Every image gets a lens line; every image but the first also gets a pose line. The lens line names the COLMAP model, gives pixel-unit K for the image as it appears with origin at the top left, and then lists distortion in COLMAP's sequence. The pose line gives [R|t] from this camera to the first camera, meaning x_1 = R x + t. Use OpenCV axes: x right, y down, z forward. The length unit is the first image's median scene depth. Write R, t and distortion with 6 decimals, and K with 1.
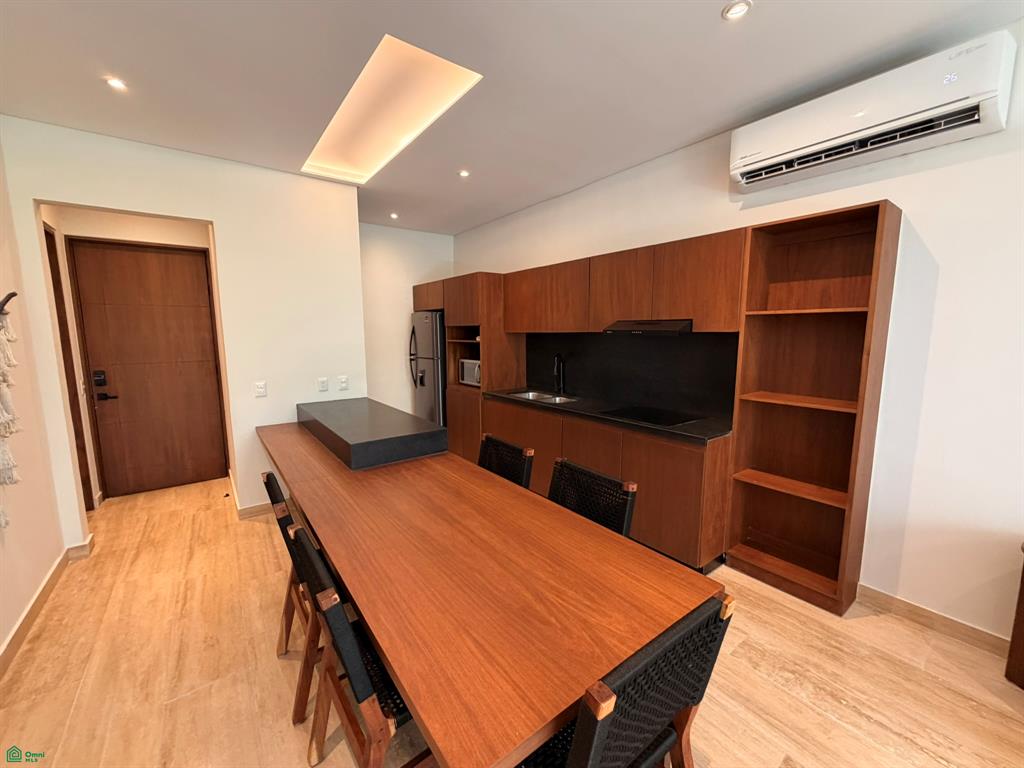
lens RADIAL K [[408.9, 0, 509.1], [0, 408.9, 384.0], [0, 0, 1]] dist [0.002074, -0.000474]
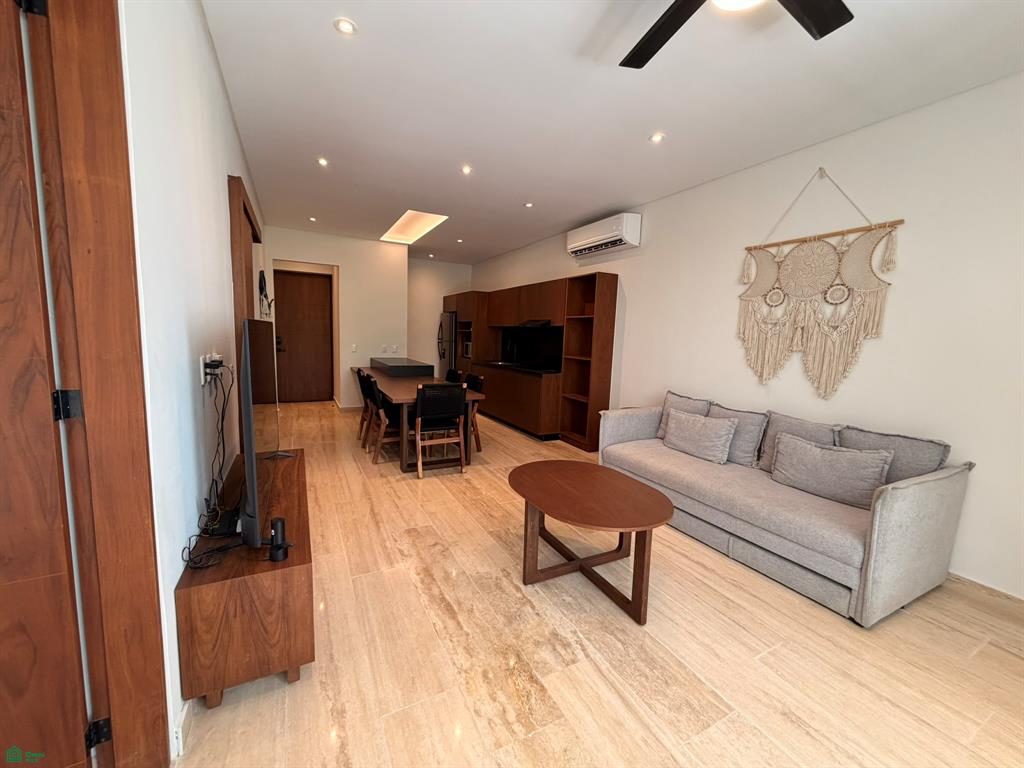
lens RADIAL K [[408.9, 0, 510.3], [0, 408.9, 384.7], [0, 0, 1]] dist [0.002074, -0.000474]
pose [[0.985519, 0.061714, -0.157936, 0.494839], [-0.063483, 0.997964, -0.006176, 0.163972], [0.157233, 0.016112, 0.987430, -0.892400]]
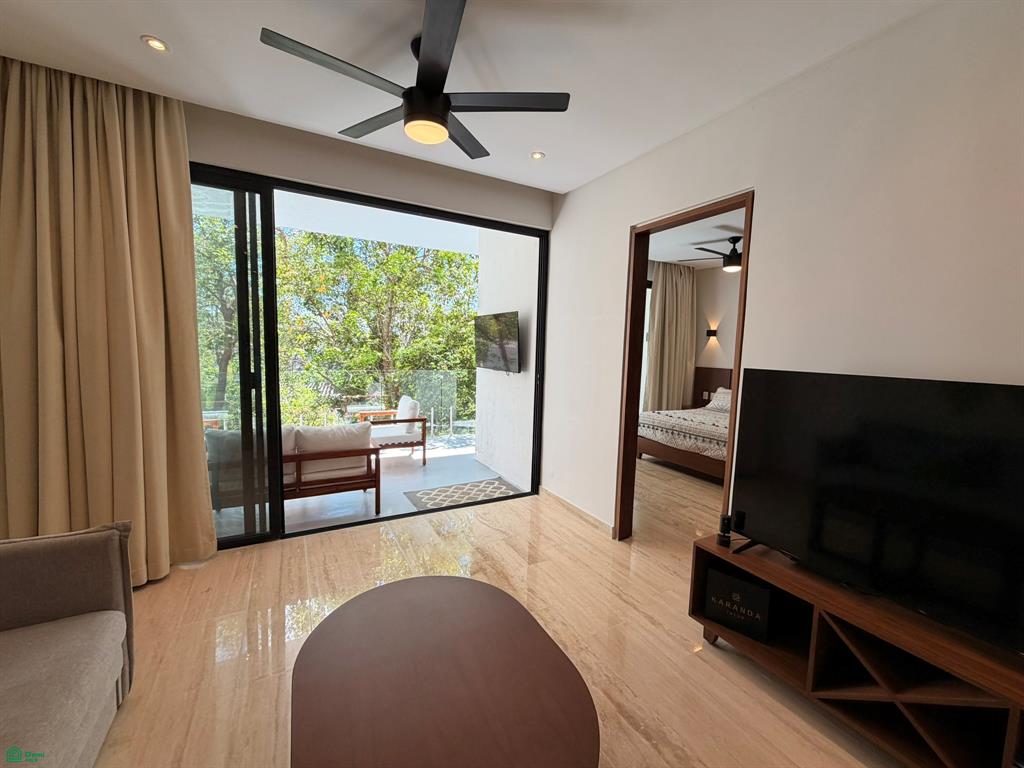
lens RADIAL K [[408.9, 0, 511.1], [0, 408.9, 384.1], [0, 0, 1]] dist [0.002074, -0.000474]
pose [[-0.989088, -0.037627, 0.142439, 0.410781], [-0.005048, 0.974923, 0.222484, -0.006911], [-0.147238, 0.219338, -0.964475, 0.168908]]
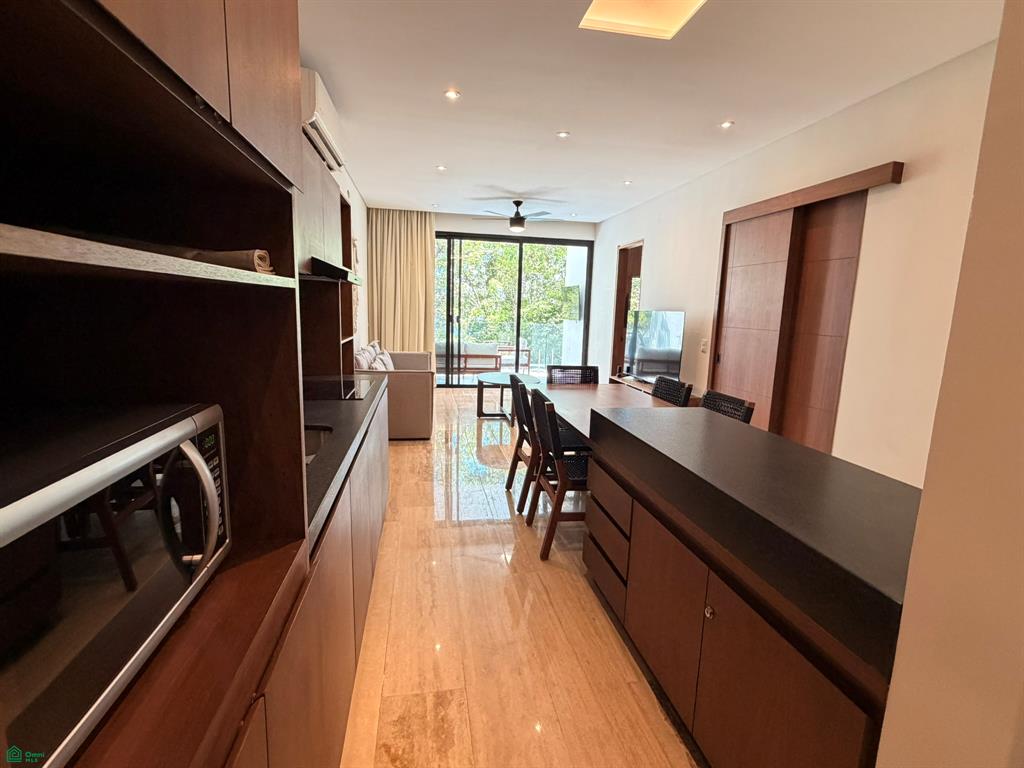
lens RADIAL K [[487.8, 0, 508.9], [0, 487.8, 389.5], [0, 0, 1]] dist [0.004767, 0.000767]
pose [[-0.890428, -0.097439, 0.444571, -0.346619], [0.033378, 0.960202, 0.277305, -0.154781], [-0.453899, 0.261759, -0.851738, 1.529459]]
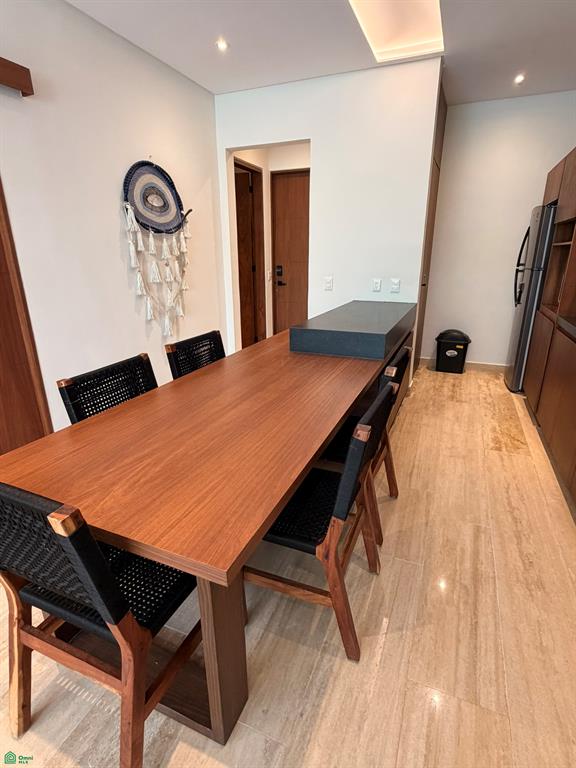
lens RADIAL K [[394.8, 0, 290.3], [0, 394.8, 382.5], [0, 0, 1]] dist [-0.002726, 0.000067]
pose [[0.503464, 0.274725, -0.819177, 0.399898], [-0.112171, 0.960862, 0.253302, 0.011253], [0.856704, -0.035640, 0.514576, 0.305356]]
